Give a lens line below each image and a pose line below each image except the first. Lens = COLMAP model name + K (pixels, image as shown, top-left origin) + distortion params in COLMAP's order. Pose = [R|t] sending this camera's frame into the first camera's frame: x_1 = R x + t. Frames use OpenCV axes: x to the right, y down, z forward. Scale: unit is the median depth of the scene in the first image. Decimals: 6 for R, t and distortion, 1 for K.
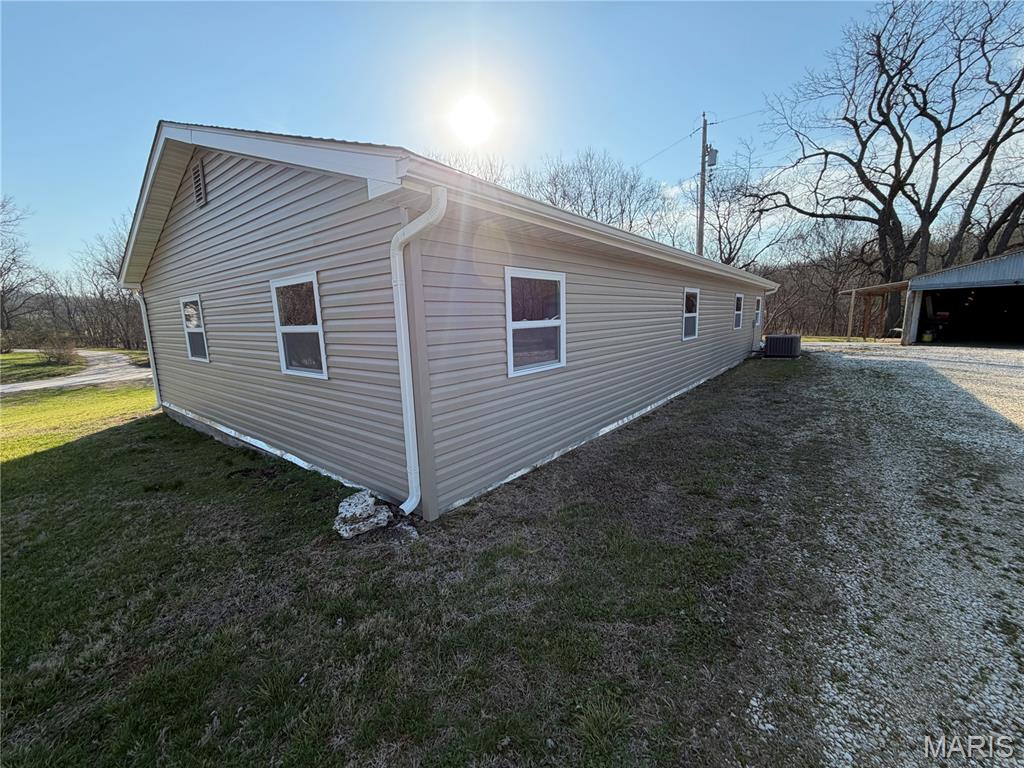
lens RADIAL K [[405.6, 0, 511.7], [0, 405.6, 384.5], [0, 0, 1]] dist [0.003251, 0.000219]
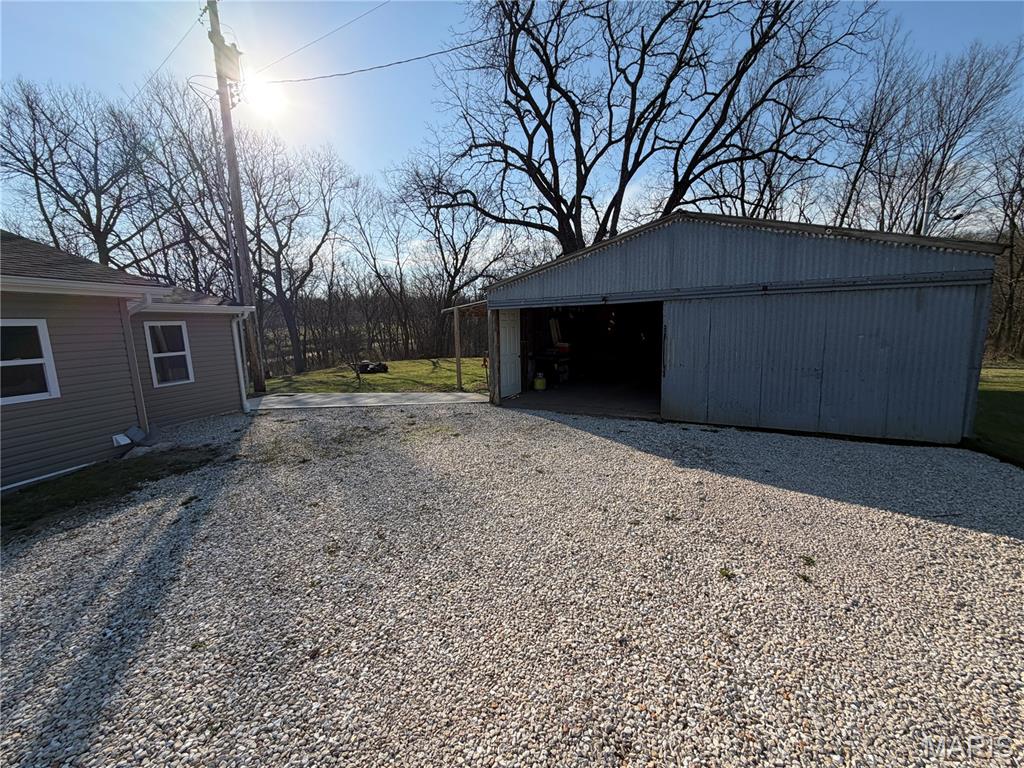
lens RADIAL K [[405.6, 0, 511.3], [0, 405.6, 386.8], [0, 0, 1]] dist [0.003251, 0.000219]
pose [[0.907415, -0.056618, 0.416403, 0.448149], [0.070007, 0.997403, -0.016944, -0.063806], [-0.414363, 0.044526, 0.909022, 0.273509]]
